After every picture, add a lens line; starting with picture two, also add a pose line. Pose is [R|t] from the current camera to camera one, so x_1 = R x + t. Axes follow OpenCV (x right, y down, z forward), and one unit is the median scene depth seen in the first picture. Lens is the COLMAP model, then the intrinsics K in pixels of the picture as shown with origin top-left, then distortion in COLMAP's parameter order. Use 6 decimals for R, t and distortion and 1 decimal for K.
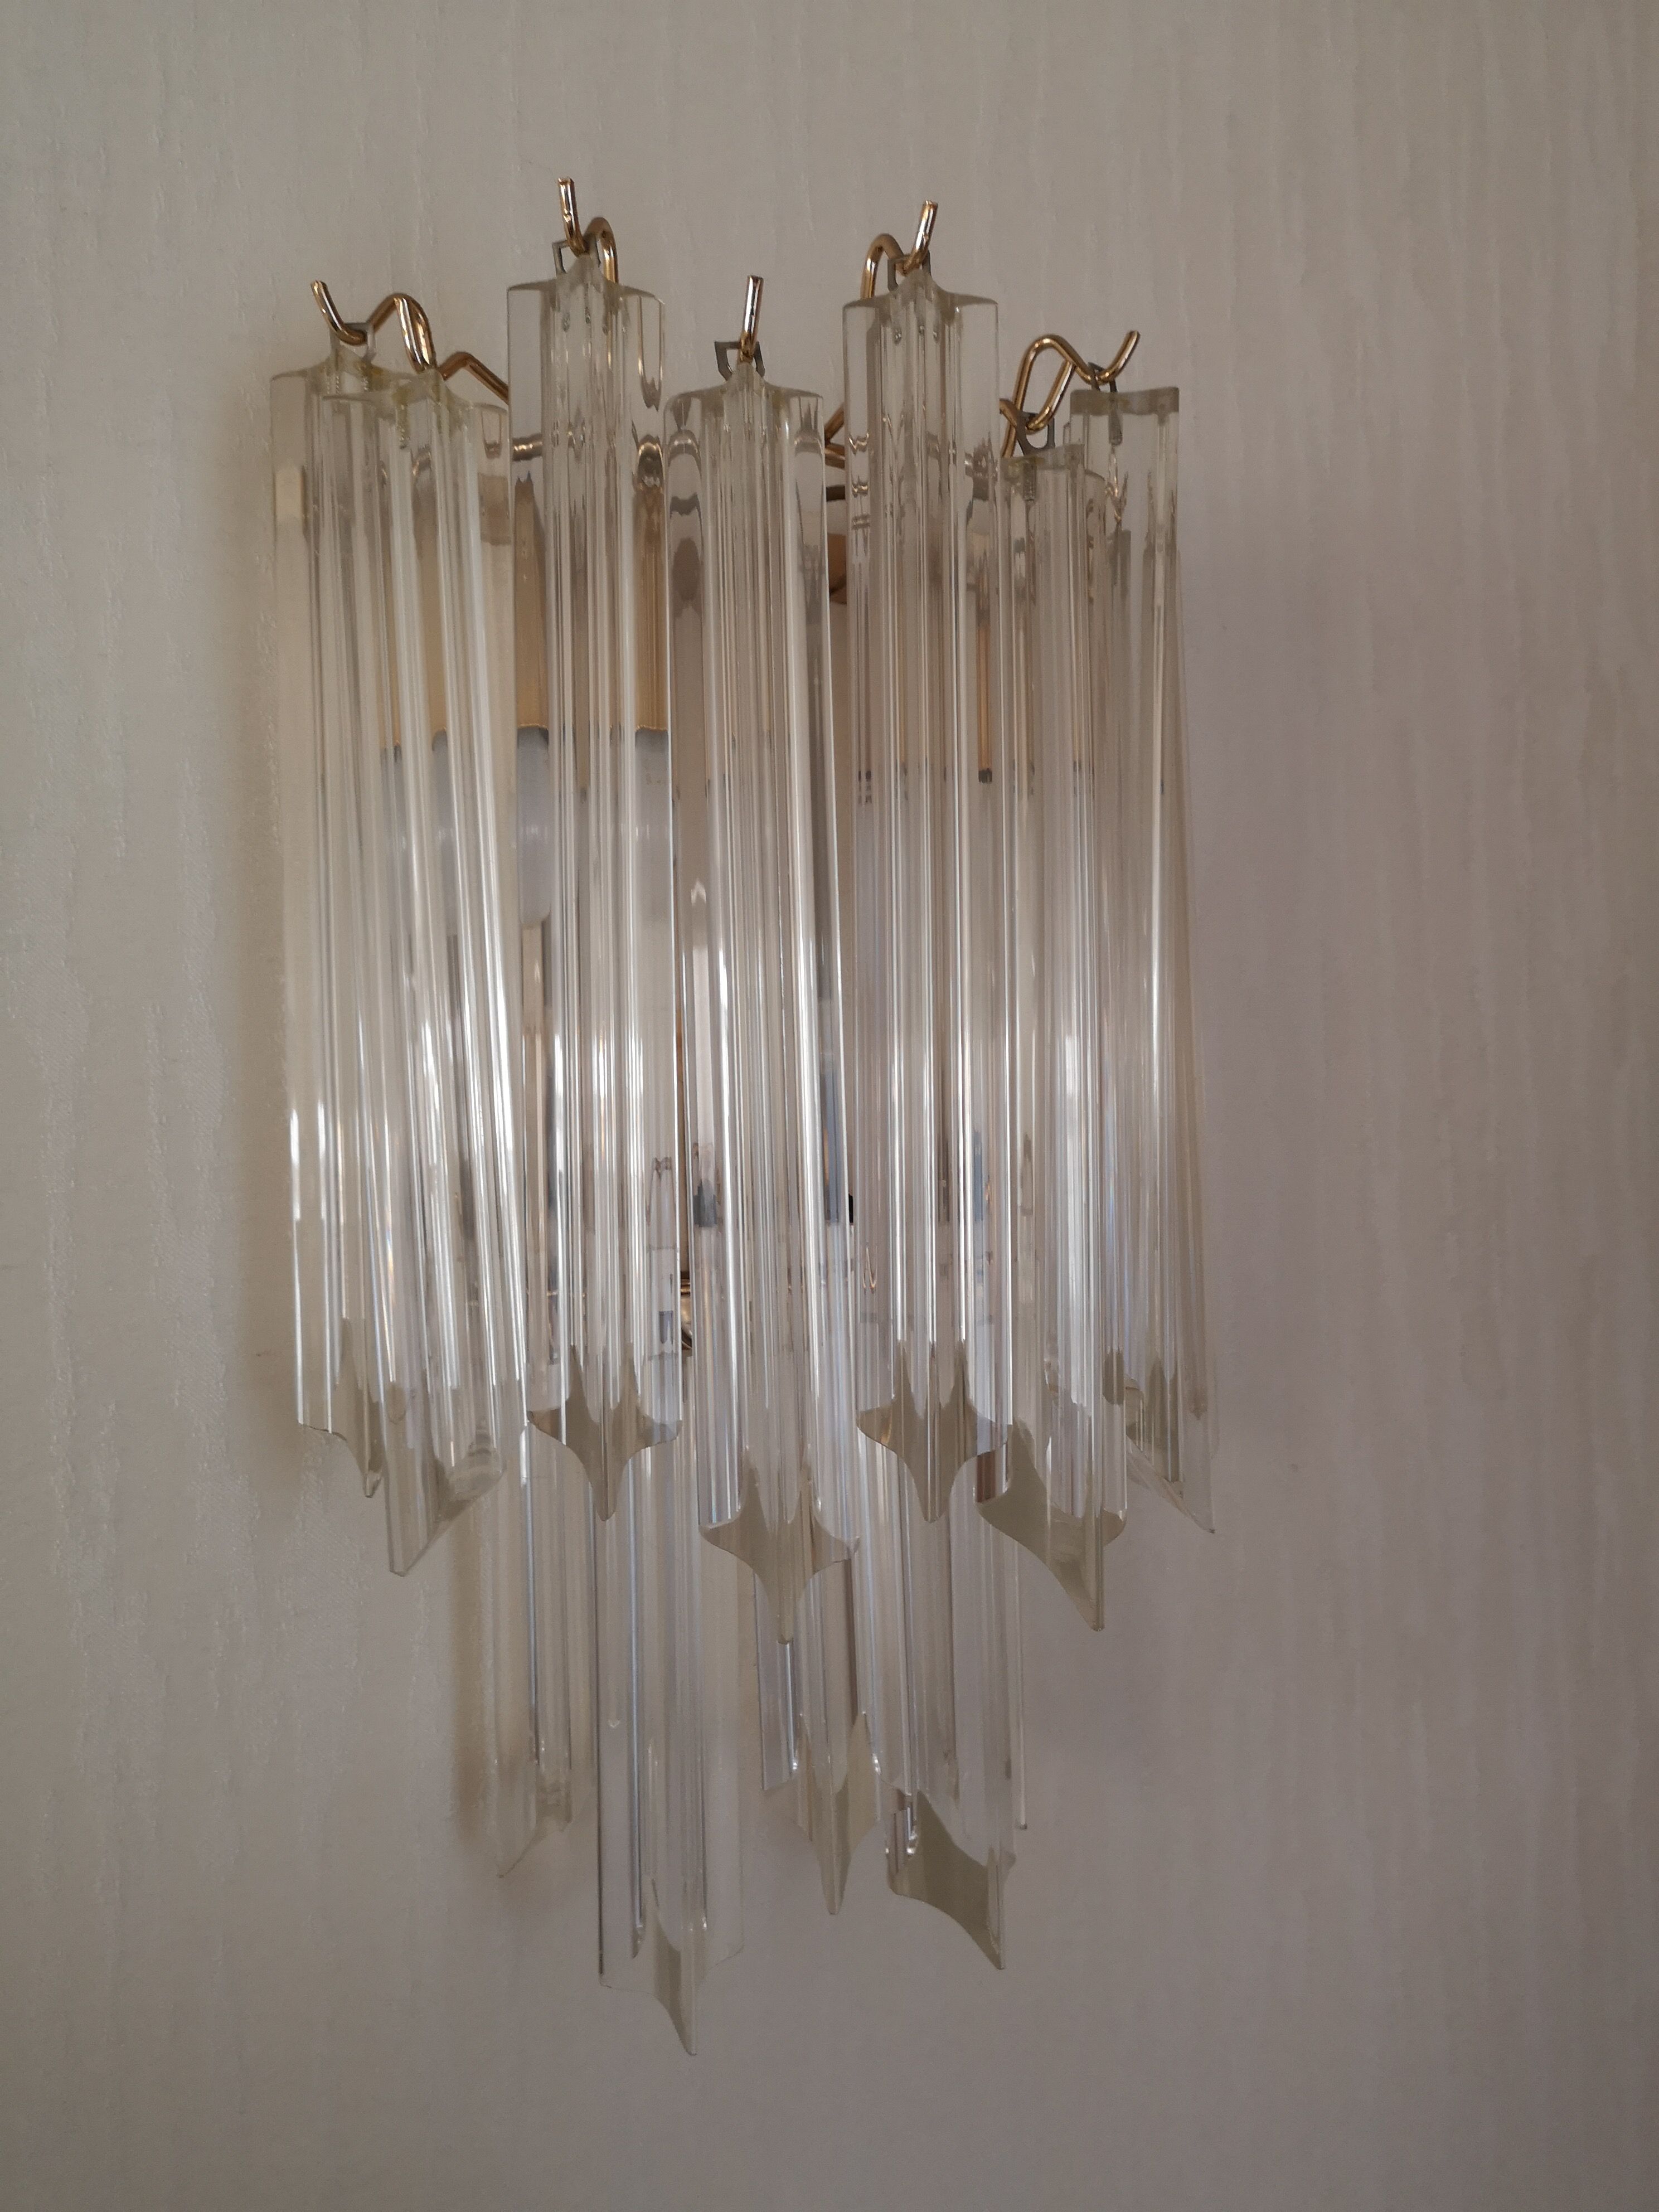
lens RADIAL K [[1794.4, 0, 829.5], [0, 1794.4, 1106.0], [0, 0, 1]] dist [0.057069, -0.070784]
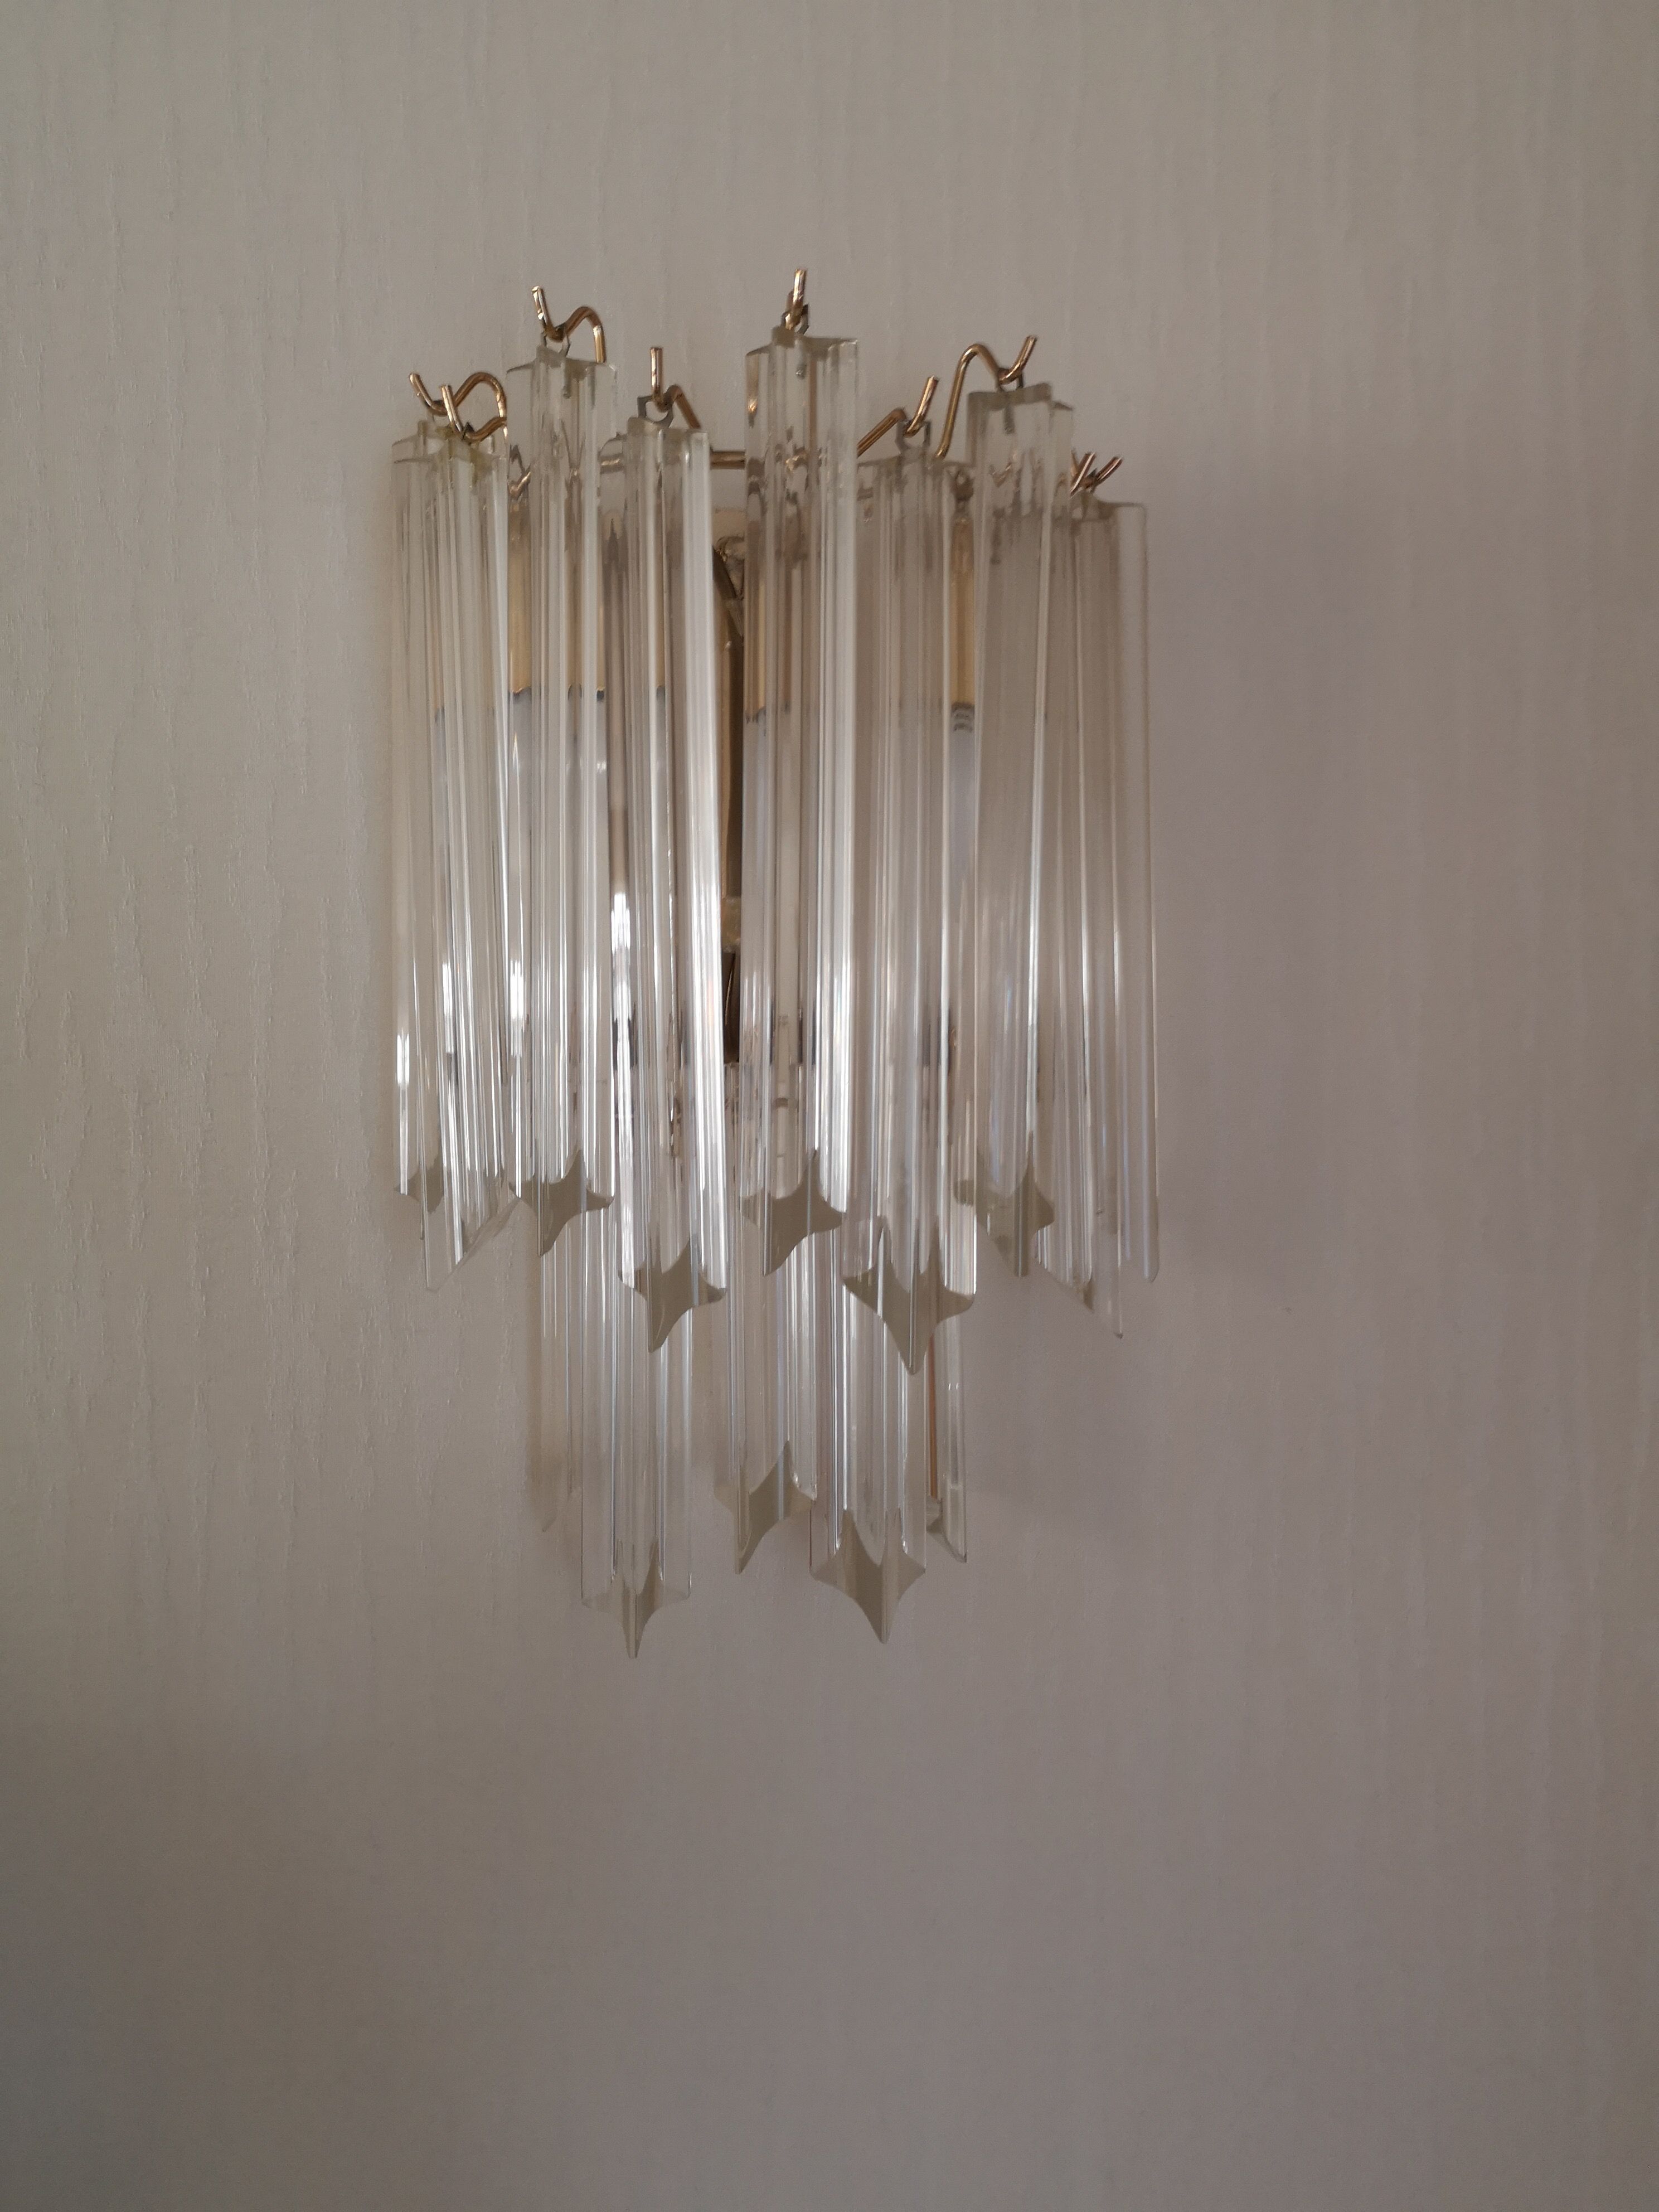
lens RADIAL K [[1794.4, 0, 829.5], [0, 1794.4, 1106.0], [0, 0, 1]] dist [0.057069, -0.070784]
pose [[0.941172, 0.032948, -0.336318, 0.496695], [-0.020505, 0.998970, 0.040483, 0.044264], [0.337306, -0.031205, 0.940878, -0.217042]]
